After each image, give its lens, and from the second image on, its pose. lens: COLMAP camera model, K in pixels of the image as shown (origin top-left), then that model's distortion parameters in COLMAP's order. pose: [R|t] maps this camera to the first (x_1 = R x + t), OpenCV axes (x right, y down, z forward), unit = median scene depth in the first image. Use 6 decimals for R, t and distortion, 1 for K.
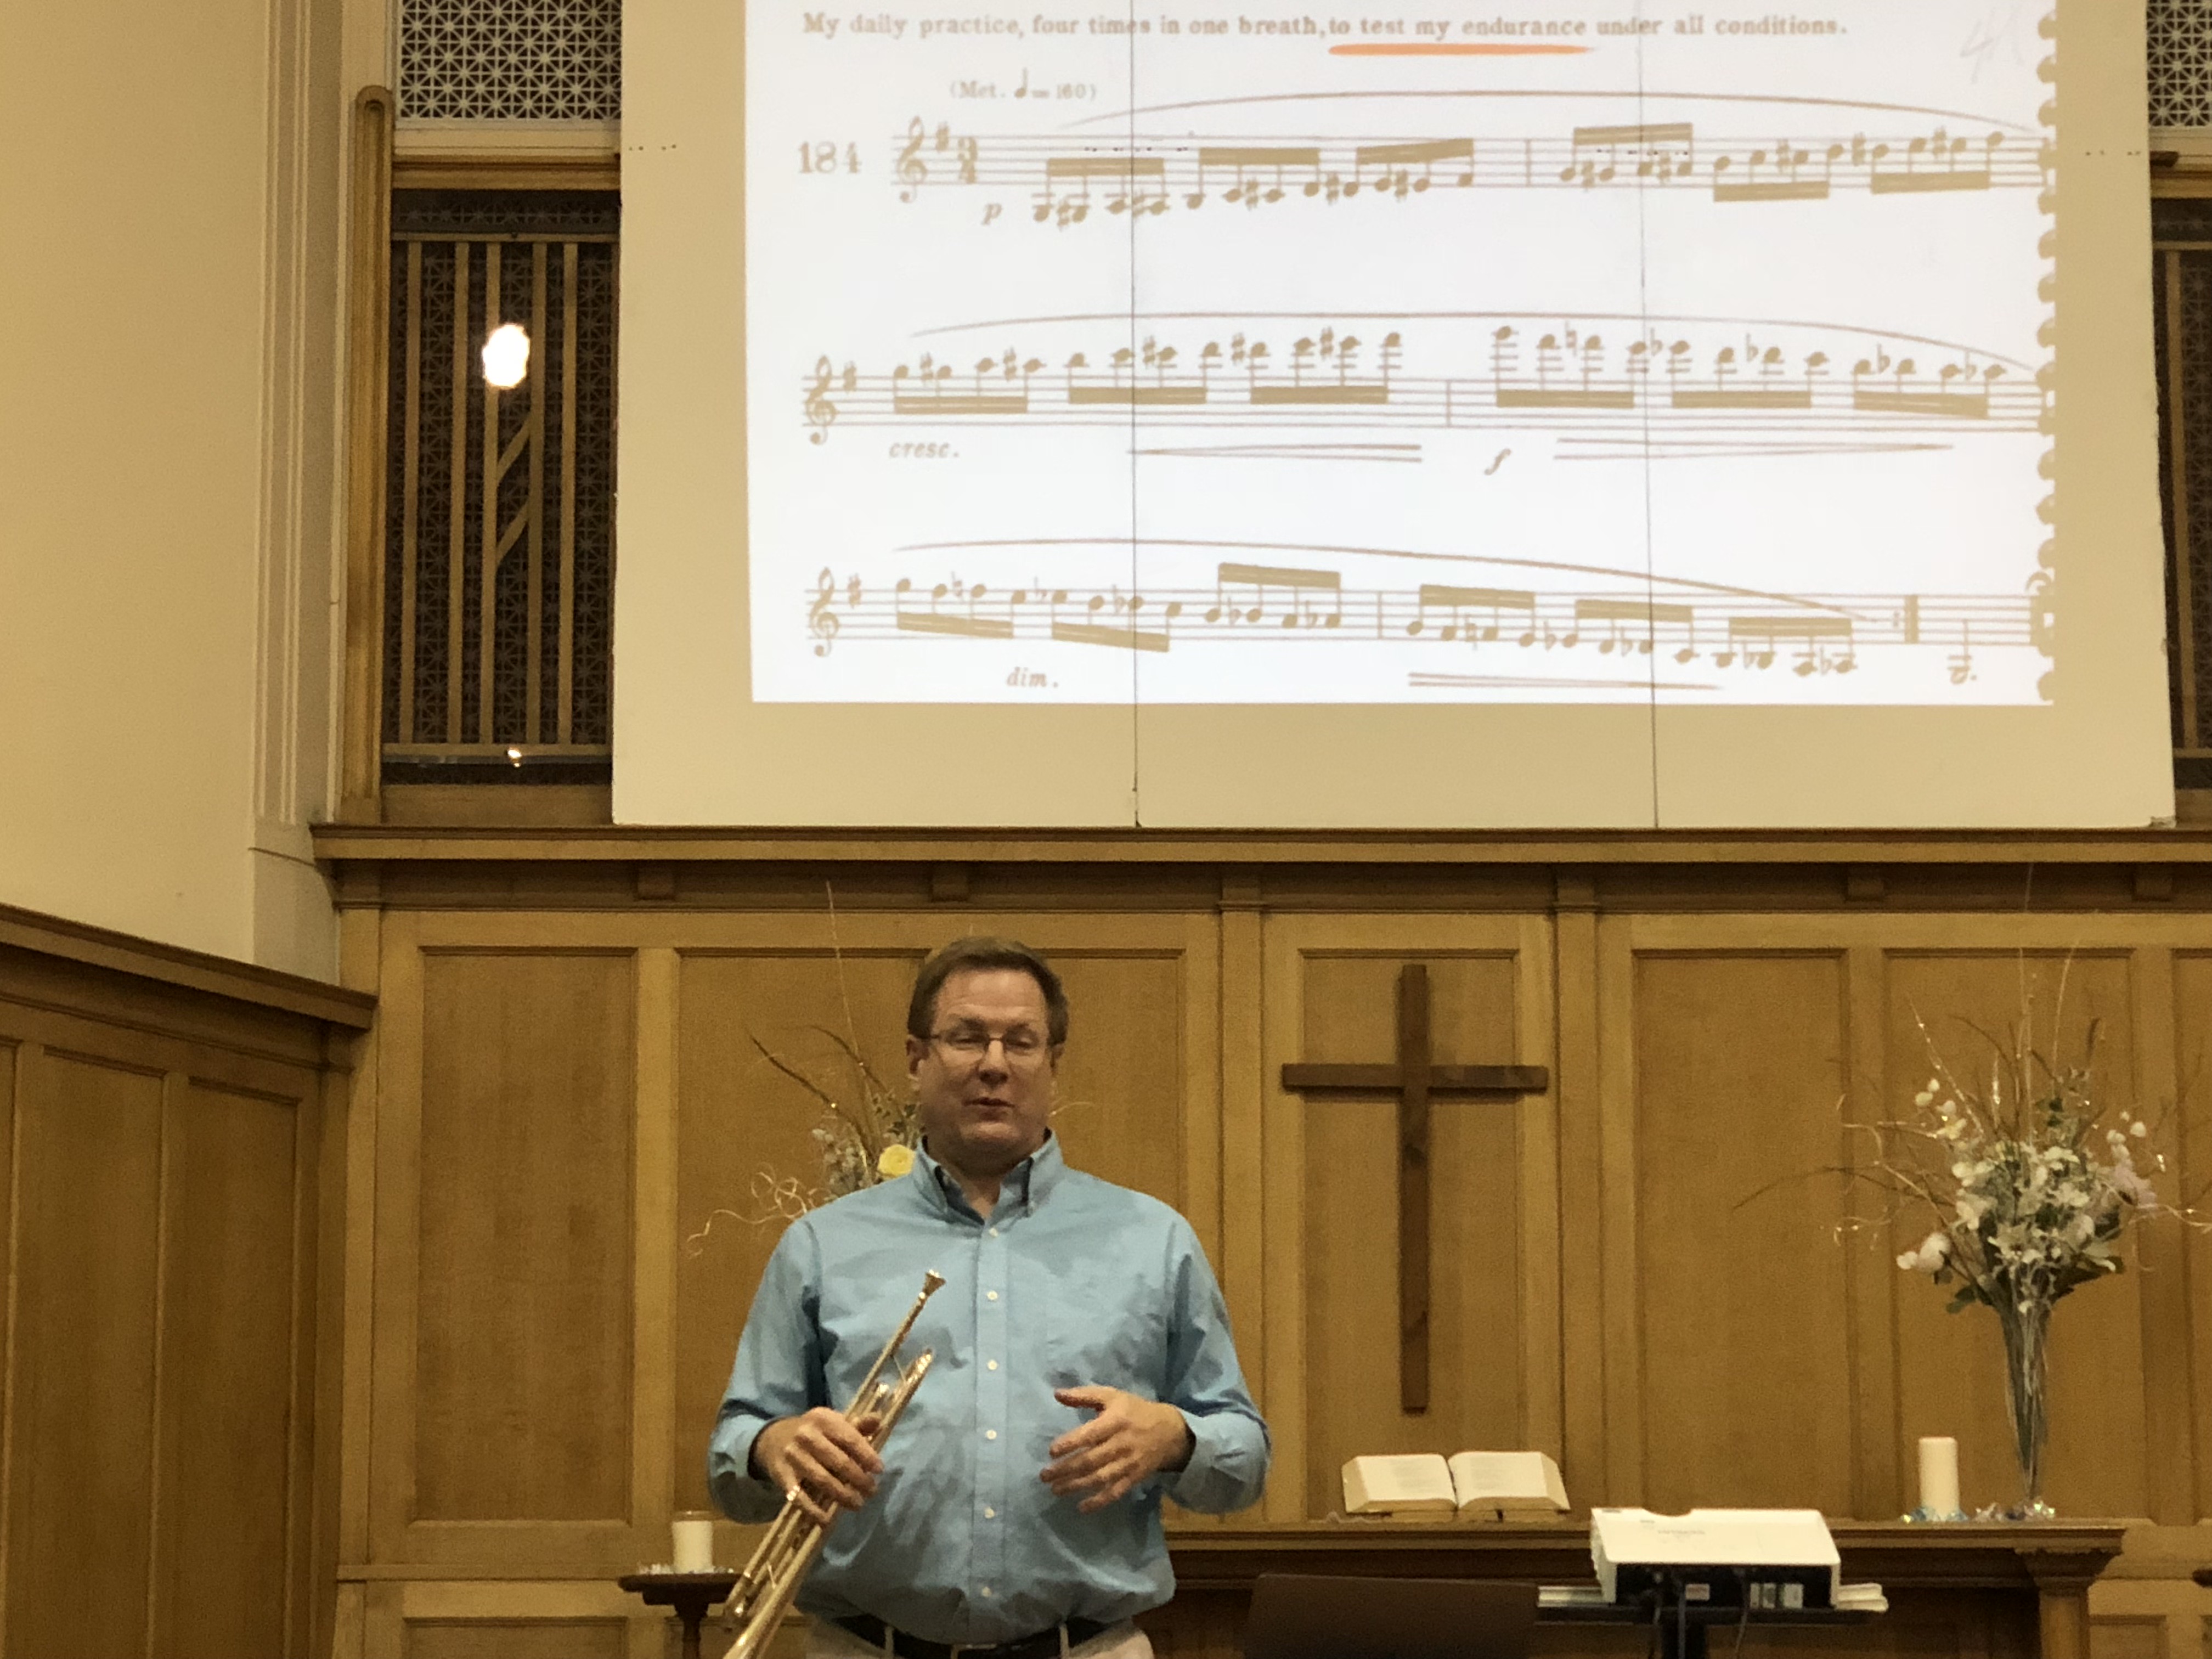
lens RADIAL K [[5631.8, 0, 1094.8], [0, 5631.8, 784.3], [0, 0, 1]] dist [-0.015083, 1.028581]
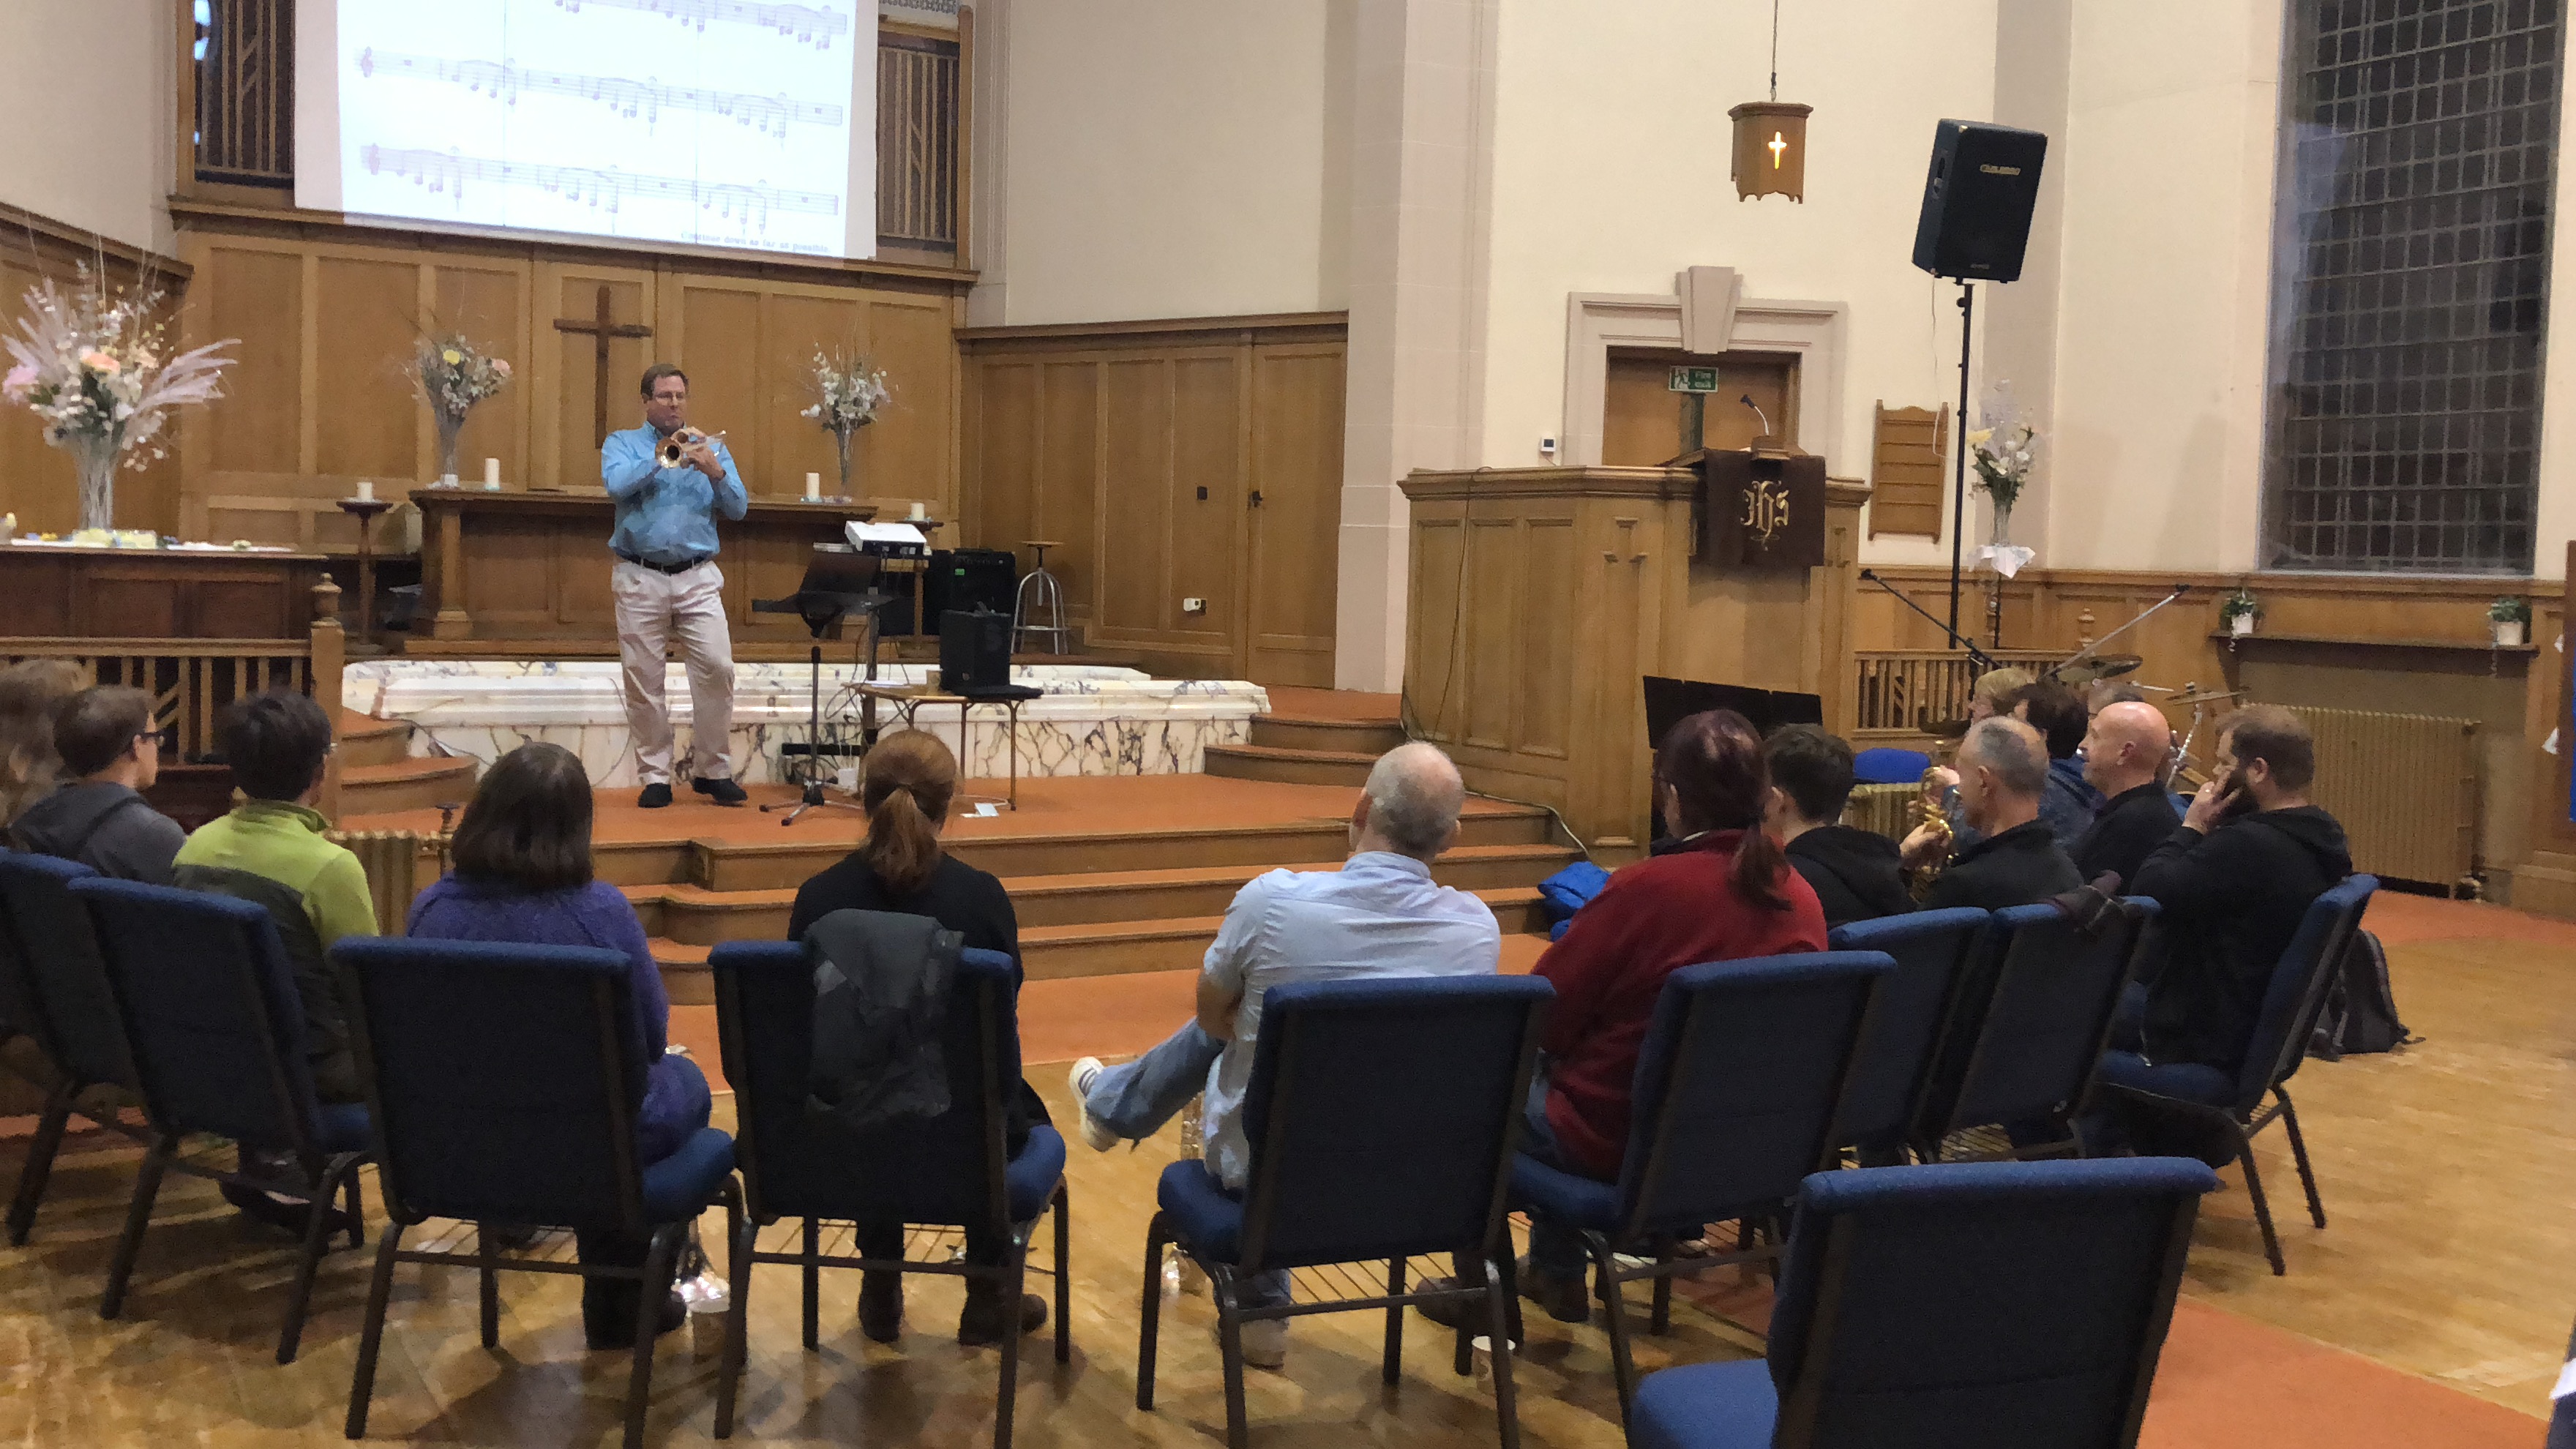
lens RADIAL K [[2416.3, 0, 1290.3], [0, 2416.3, 689.9], [0, 0, 1]] dist [0.153024, -0.412542]
pose [[0.880668, 0.001962, 0.473729, -0.215709], [-0.112277, 0.972365, 0.204697, -0.058649], [-0.460236, -0.233459, 0.856551, -0.224011]]
